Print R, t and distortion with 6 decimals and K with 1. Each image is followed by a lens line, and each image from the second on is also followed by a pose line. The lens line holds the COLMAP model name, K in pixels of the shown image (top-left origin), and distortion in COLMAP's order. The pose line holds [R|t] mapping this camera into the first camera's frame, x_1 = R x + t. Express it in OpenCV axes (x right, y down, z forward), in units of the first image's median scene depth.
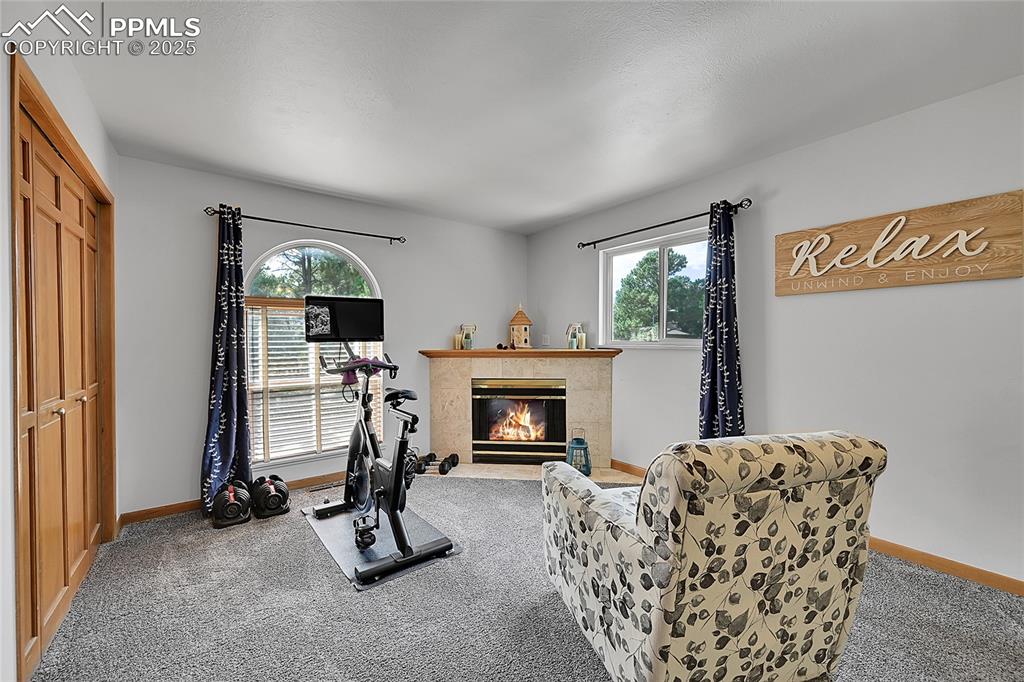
lens RADIAL K [[401.7, 0, 514.5], [0, 401.7, 344.7], [0, 0, 1]] dist [0.001960, 0.000164]
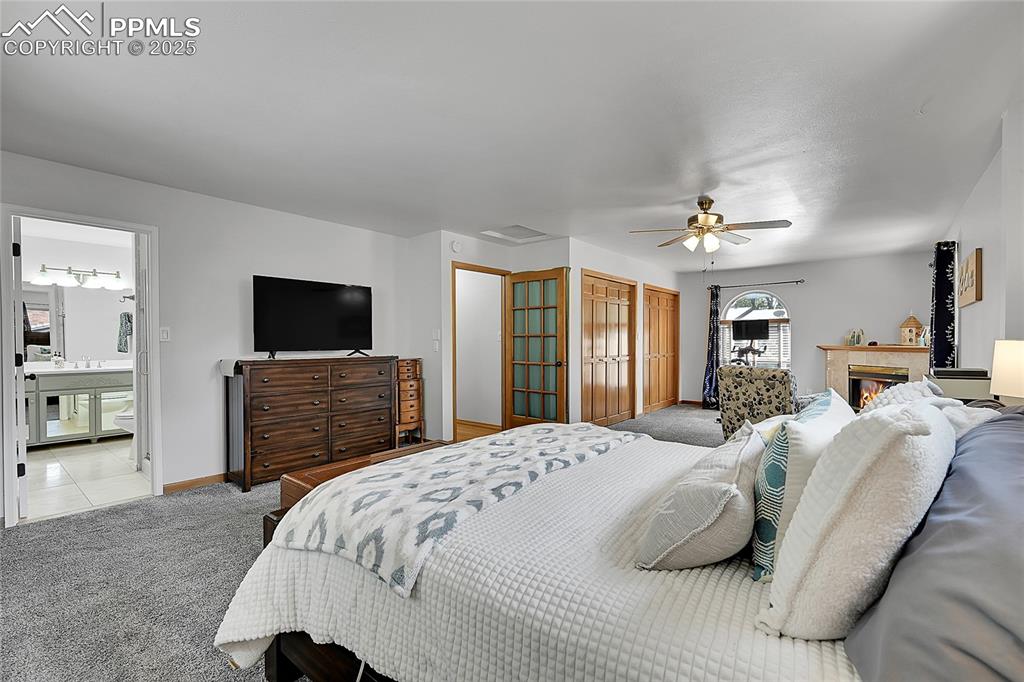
lens RADIAL K [[445.0, 0, 514.2], [0, 445.0, 344.5], [0, 0, 1]] dist [0.000097, 0.000002]
pose [[0.223362, 0.011251, -0.974671, 1.704931], [-0.012117, 0.999888, 0.008766, 0.011158], [0.974660, 0.009853, 0.223473, -0.821660]]
